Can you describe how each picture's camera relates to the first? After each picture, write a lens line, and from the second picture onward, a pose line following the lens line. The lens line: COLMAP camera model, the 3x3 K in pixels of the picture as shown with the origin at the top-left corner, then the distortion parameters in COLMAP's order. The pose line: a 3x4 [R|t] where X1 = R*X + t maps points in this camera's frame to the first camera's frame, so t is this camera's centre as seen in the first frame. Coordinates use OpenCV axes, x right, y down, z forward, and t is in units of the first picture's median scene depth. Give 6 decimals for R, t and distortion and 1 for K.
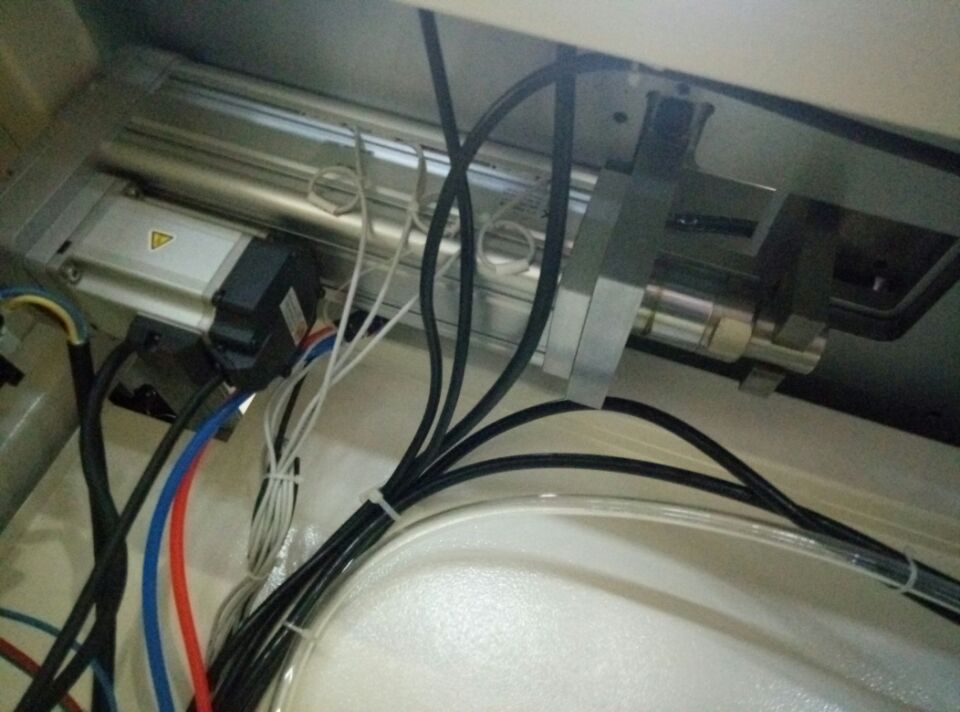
lens RADIAL K [[699.2, 0, 487.9], [0, 699.2, 355.4], [0, 0, 1]] dist [0.007845, -0.017276]
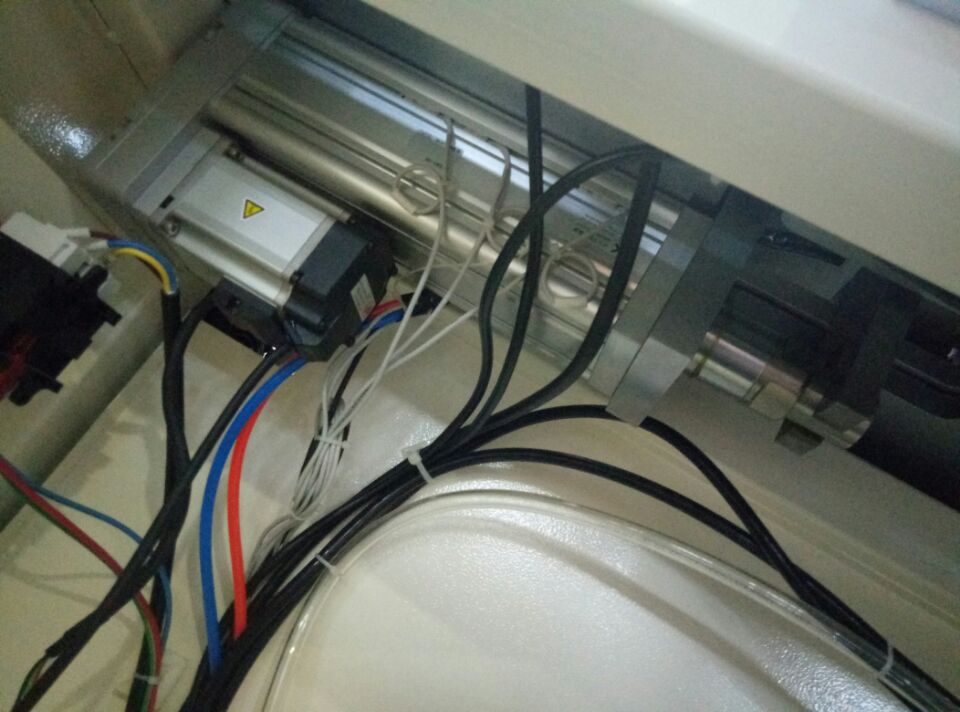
lens RADIAL K [[699.2, 0, 482.8], [0, 699.2, 359.1], [0, 0, 1]] dist [0.007845, -0.017276]
pose [[0.976432, 0.192970, -0.096659, 0.021797], [-0.174604, 0.969541, 0.171768, -0.182187], [0.126861, -0.150843, 0.980384, -0.034776]]
